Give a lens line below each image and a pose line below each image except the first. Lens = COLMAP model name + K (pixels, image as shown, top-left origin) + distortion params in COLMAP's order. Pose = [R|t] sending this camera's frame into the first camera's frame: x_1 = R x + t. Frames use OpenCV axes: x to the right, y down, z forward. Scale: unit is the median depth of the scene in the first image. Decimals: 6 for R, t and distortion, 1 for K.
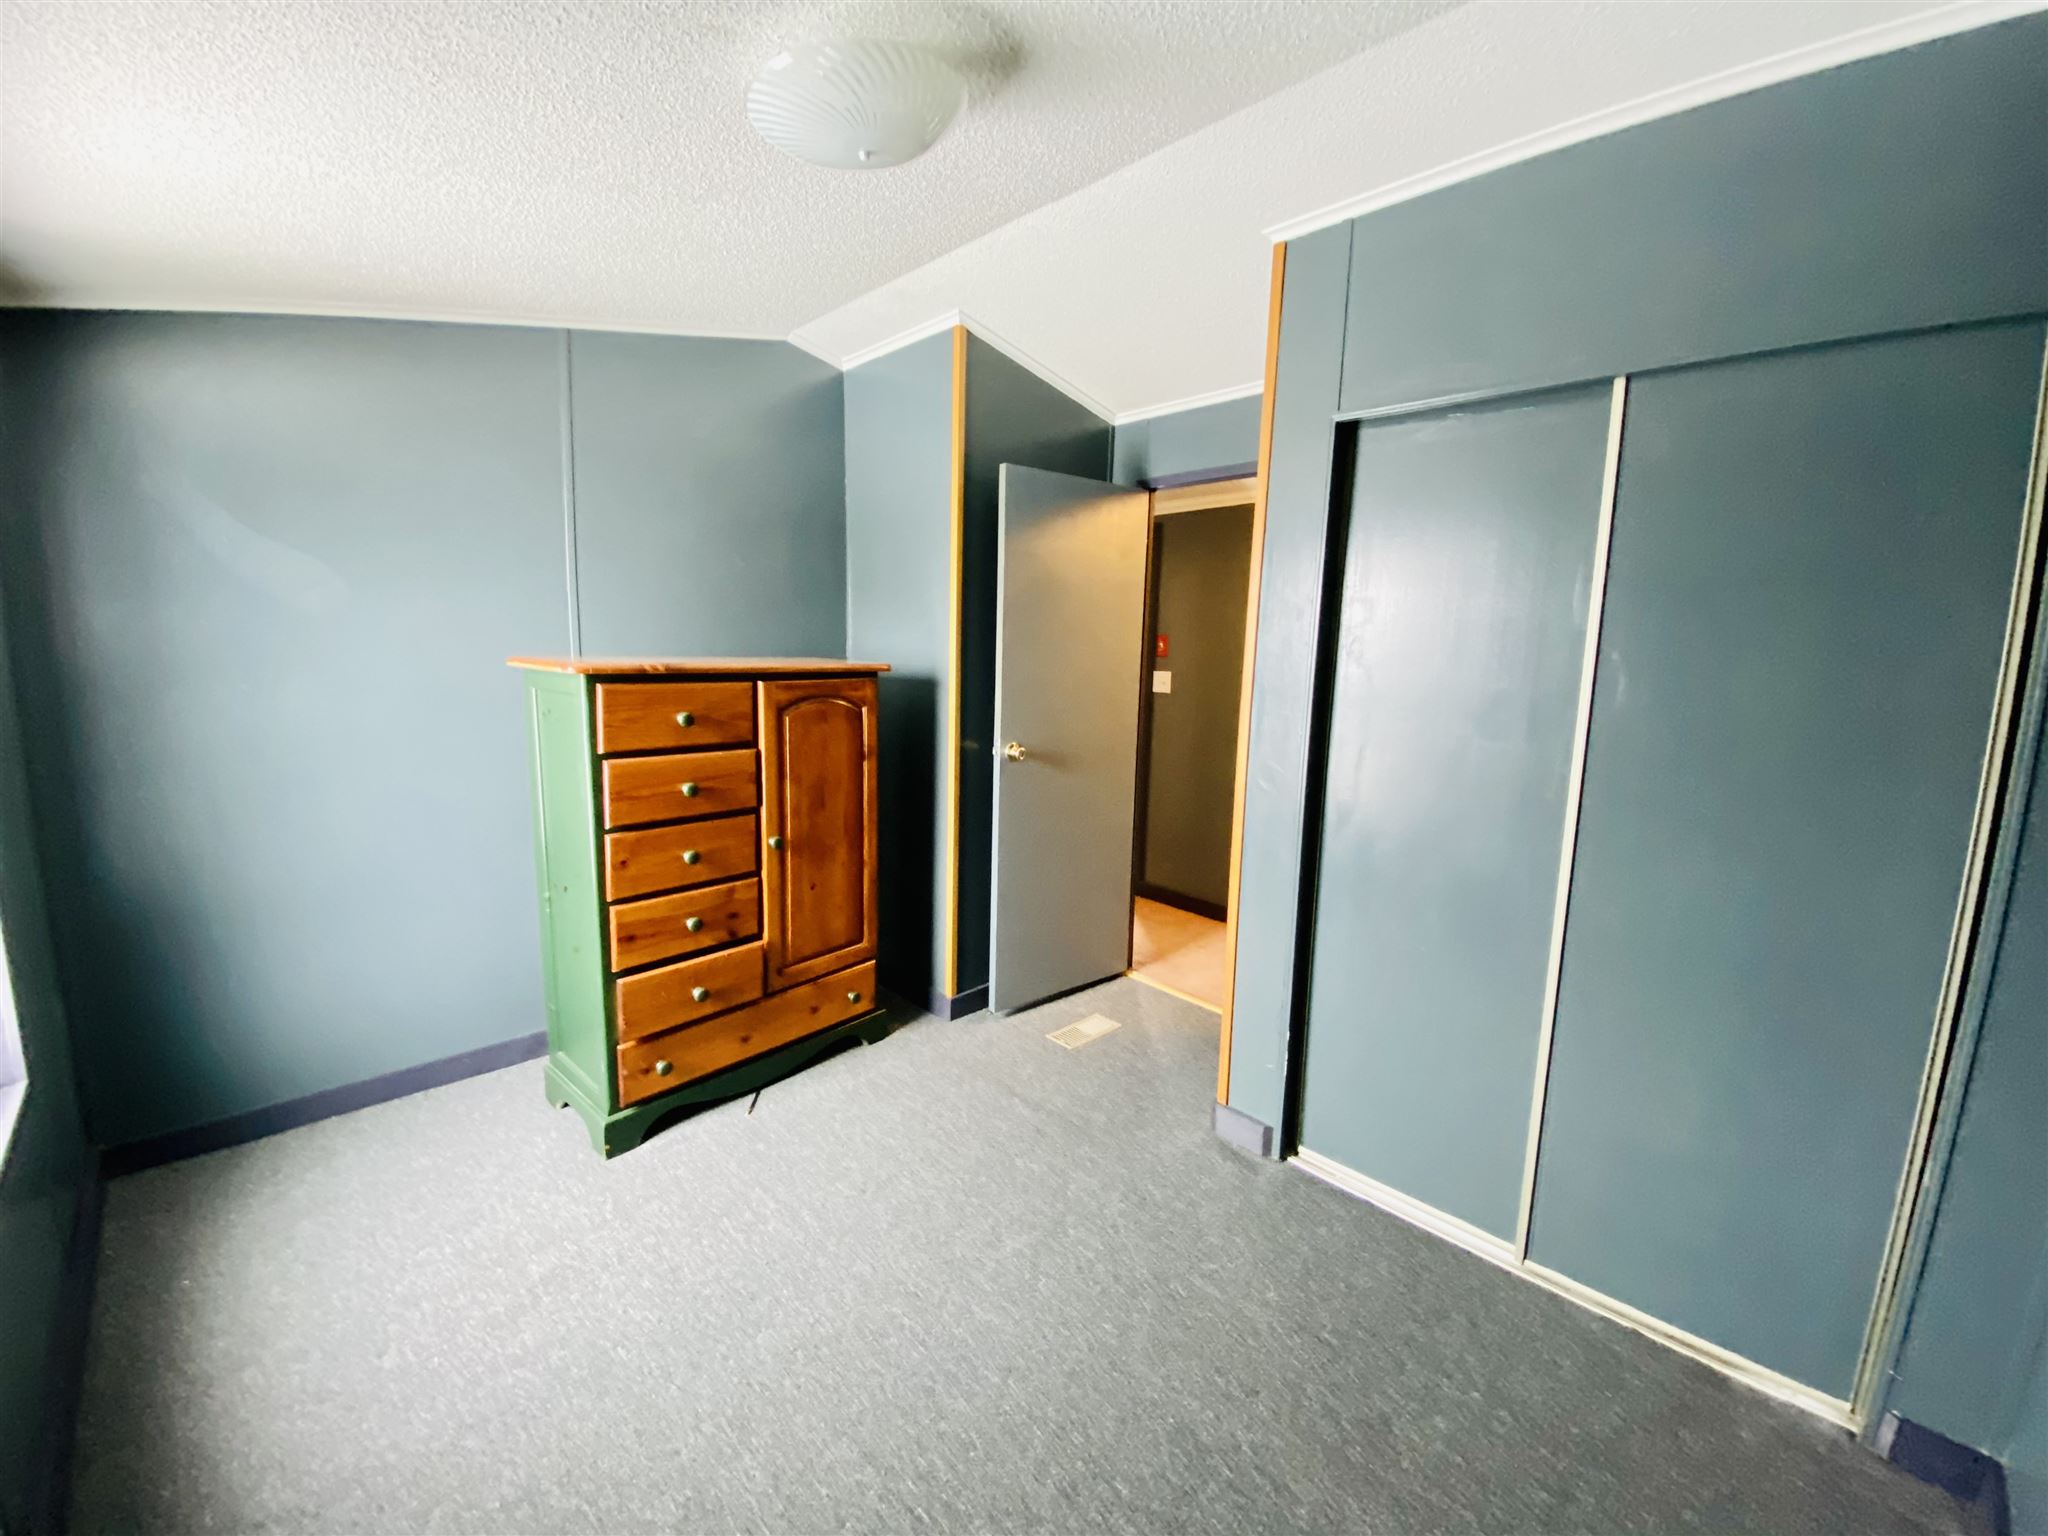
lens RADIAL K [[826.4, 0, 1026.8], [0, 826.4, 759.8], [0, 0, 1]] dist [0.008332, -0.015314]
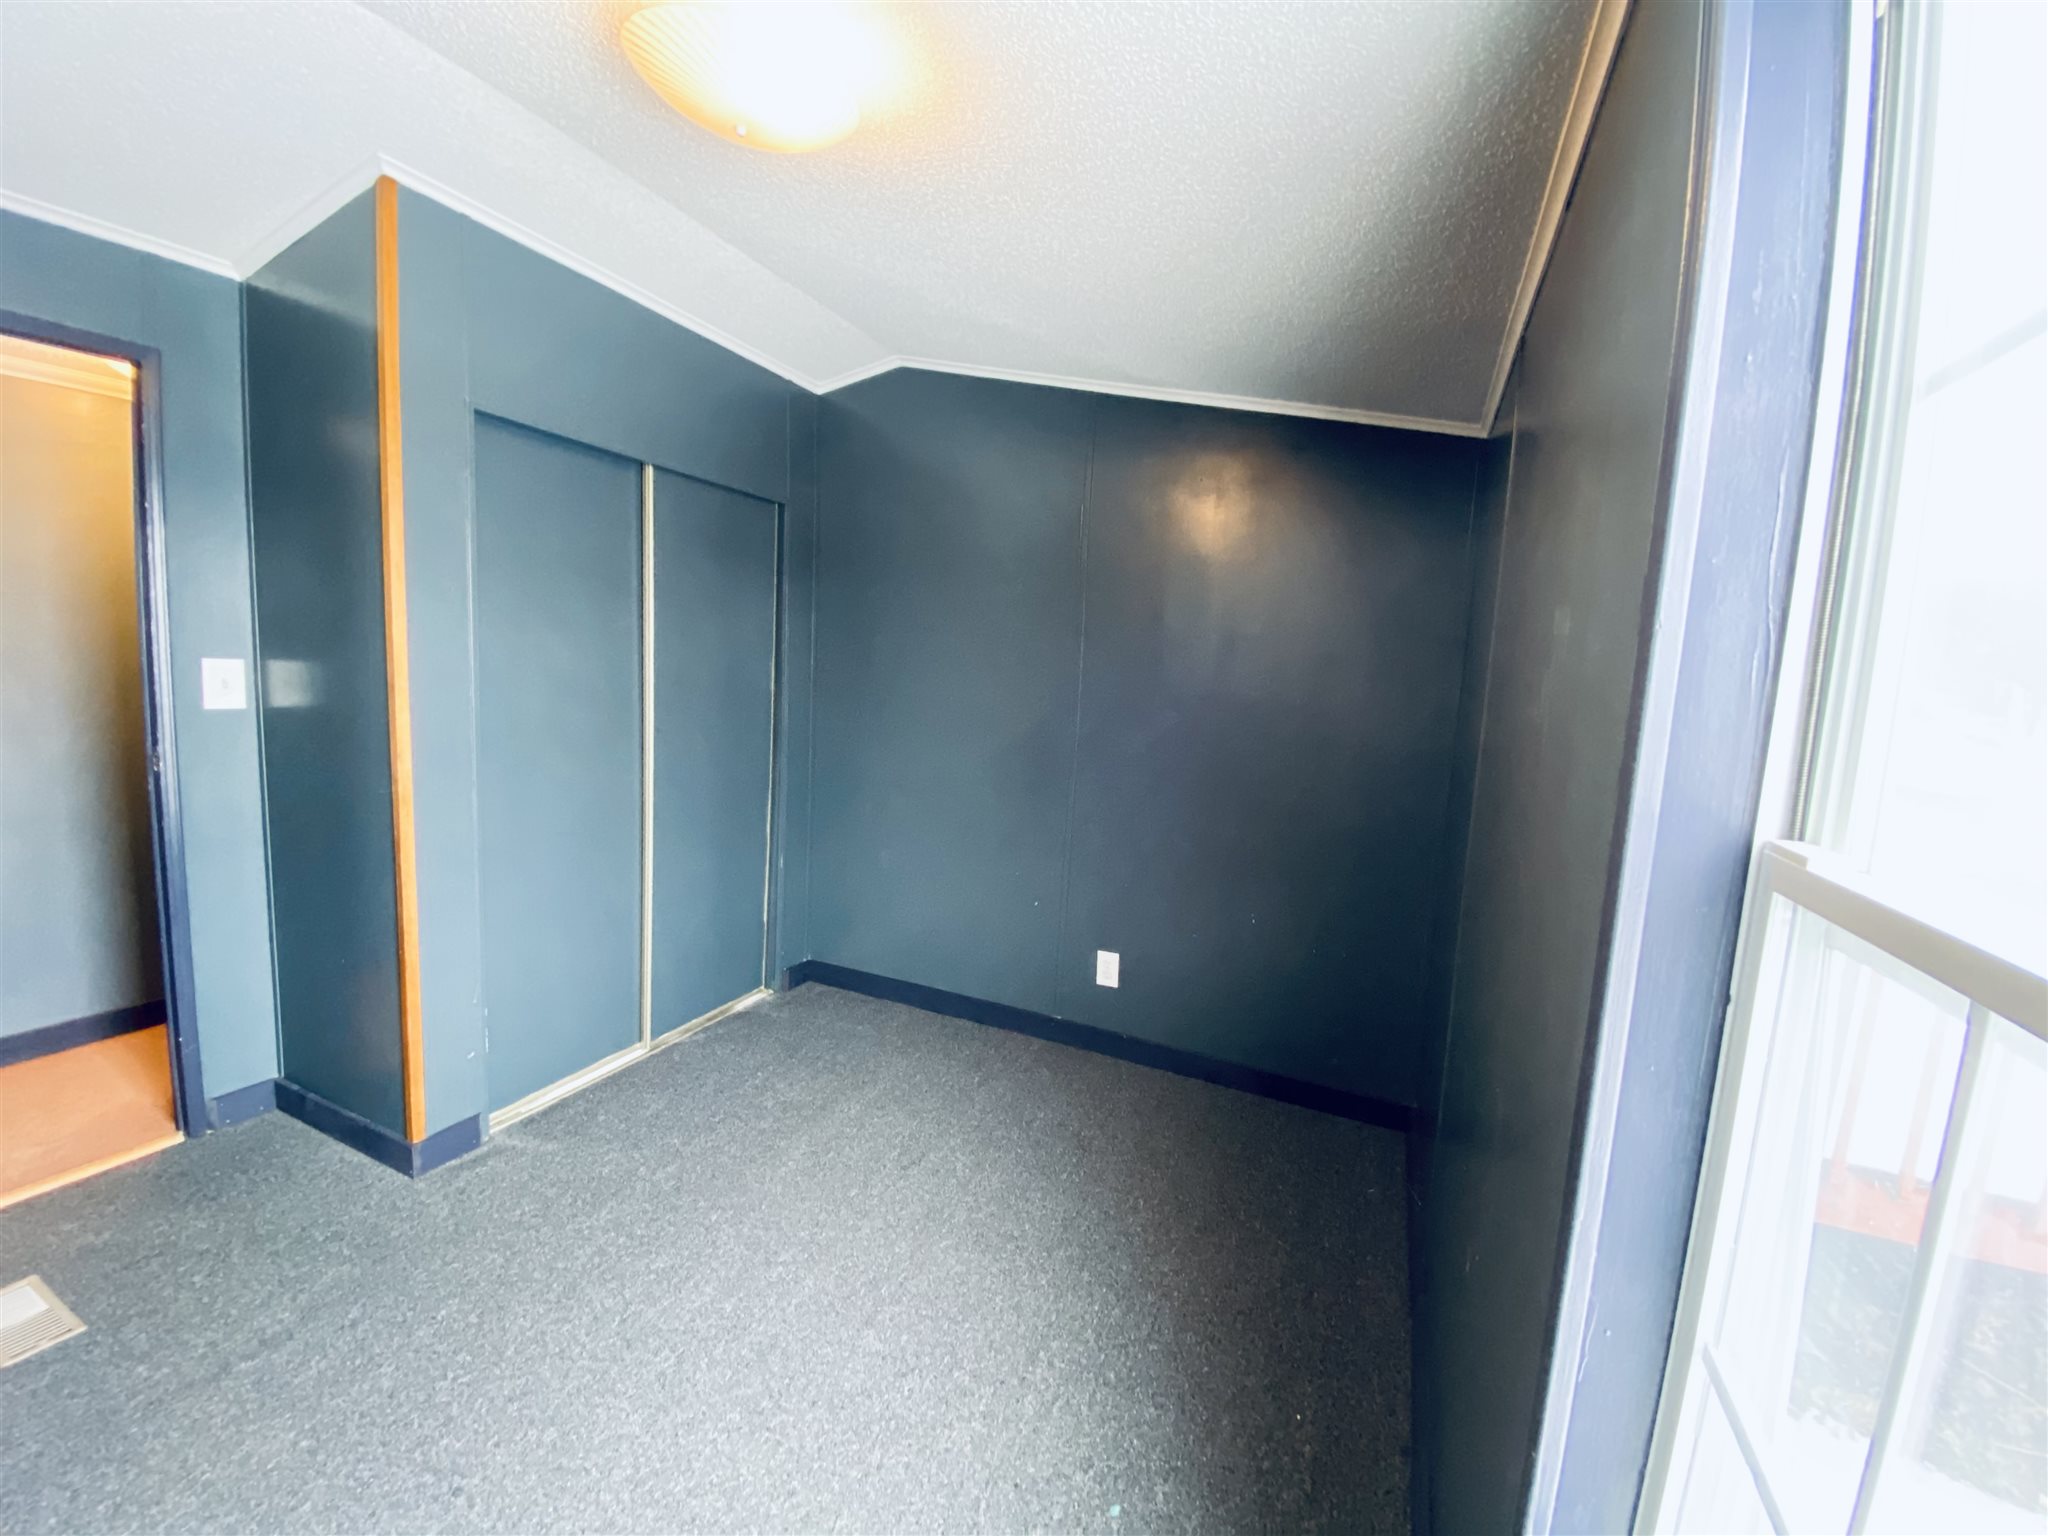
lens RADIAL K [[826.4, 0, 1026.8], [0, 826.4, 759.8], [0, 0, 1]] dist [0.008332, -0.015314]
pose [[-0.373297, -0.147389, 0.915929, -1.066690], [0.070334, 0.979961, 0.186359, -0.144701], [-0.925042, 0.133988, -0.355450, 0.931351]]
